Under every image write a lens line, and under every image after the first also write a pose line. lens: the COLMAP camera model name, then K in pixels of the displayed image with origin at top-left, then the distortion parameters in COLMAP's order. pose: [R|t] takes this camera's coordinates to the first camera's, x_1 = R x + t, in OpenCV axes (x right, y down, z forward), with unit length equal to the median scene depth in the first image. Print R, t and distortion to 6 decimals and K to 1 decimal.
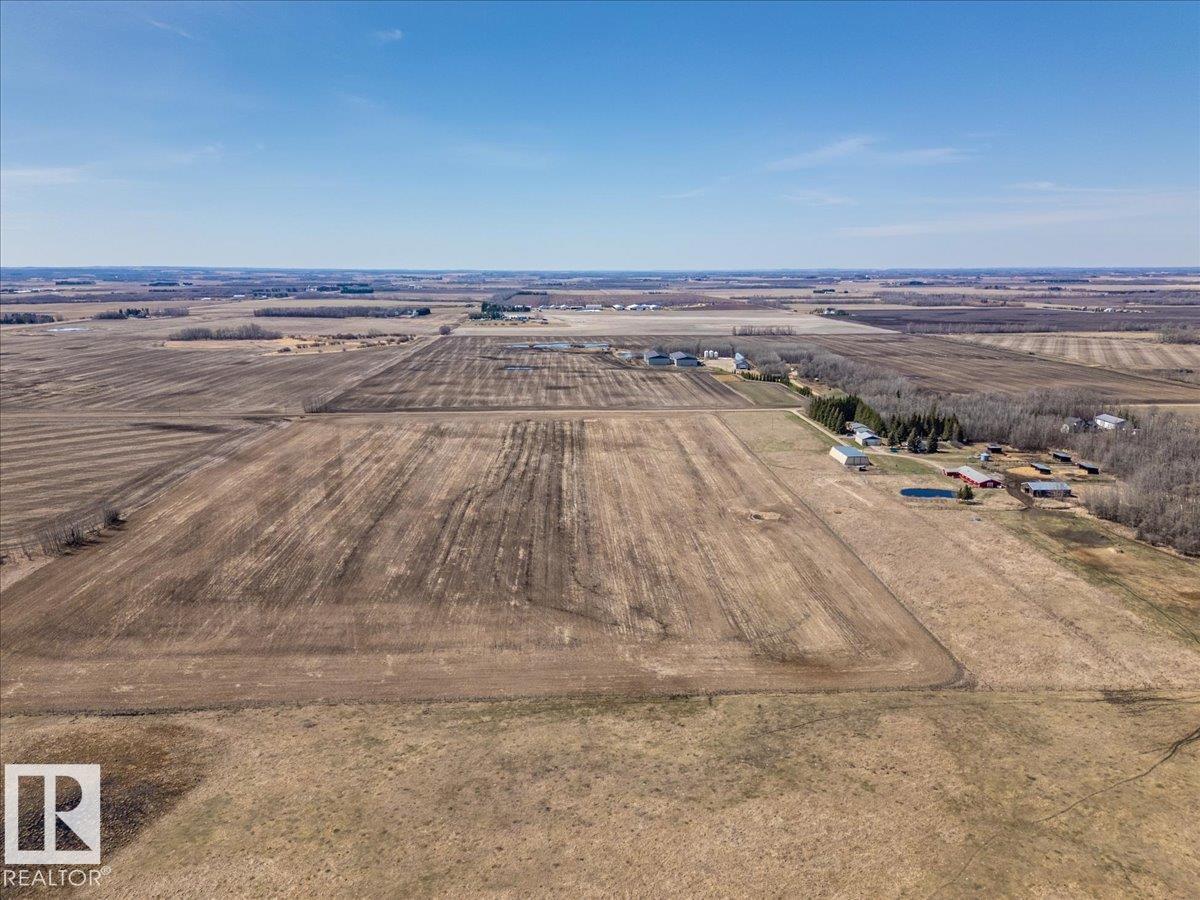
lens RADIAL K [[870.1, 0, 600.0], [0, 870.1, 450.0], [0, 0, 1]] dist [0.075173, -0.062069]
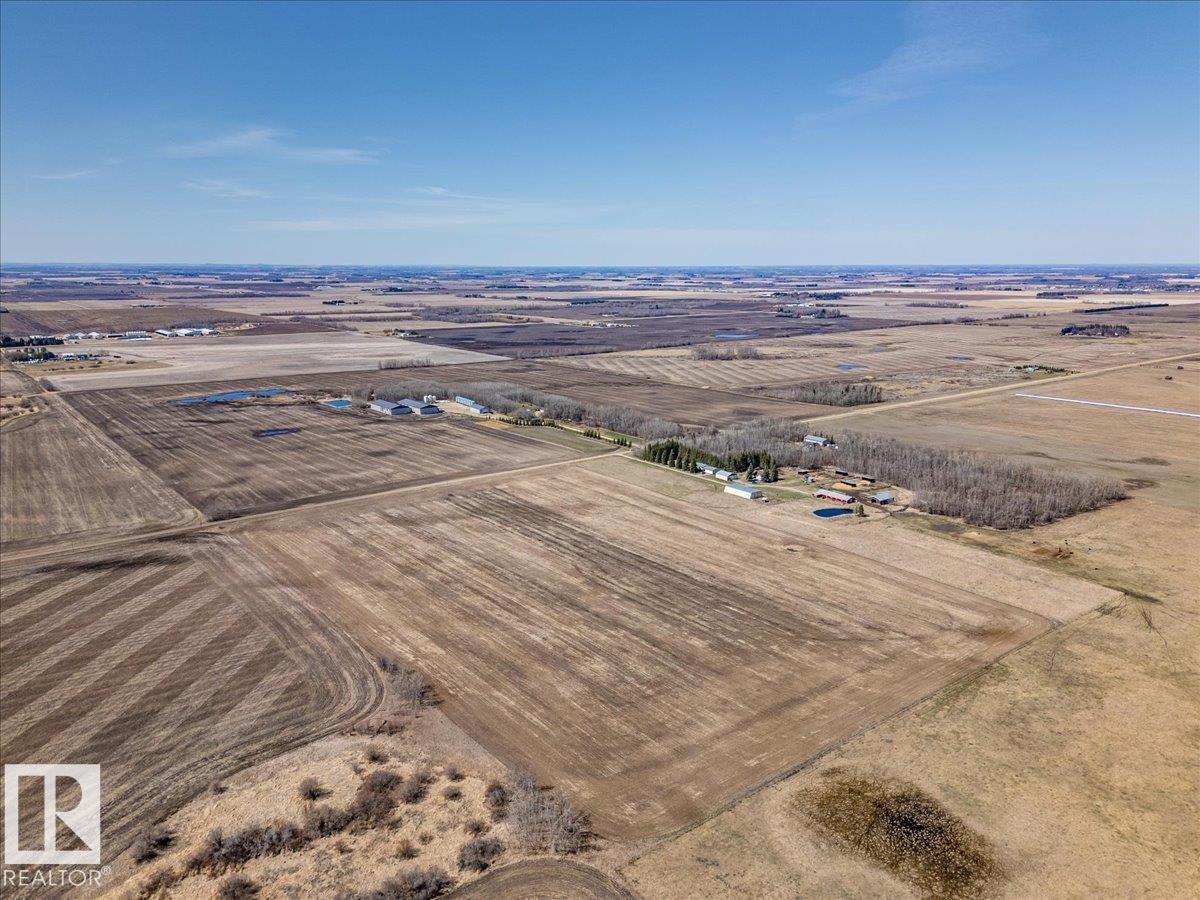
lens RADIAL K [[858.1, 0, 600.0], [0, 858.1, 450.0], [0, 0, 1]] dist [0.090664, -0.107315]
pose [[0.810078, -0.117464, 0.574436, -0.665146], [0.113091, 0.992632, 0.043496, -0.140656], [-0.575313, 0.029728, 0.817393, -0.000119]]
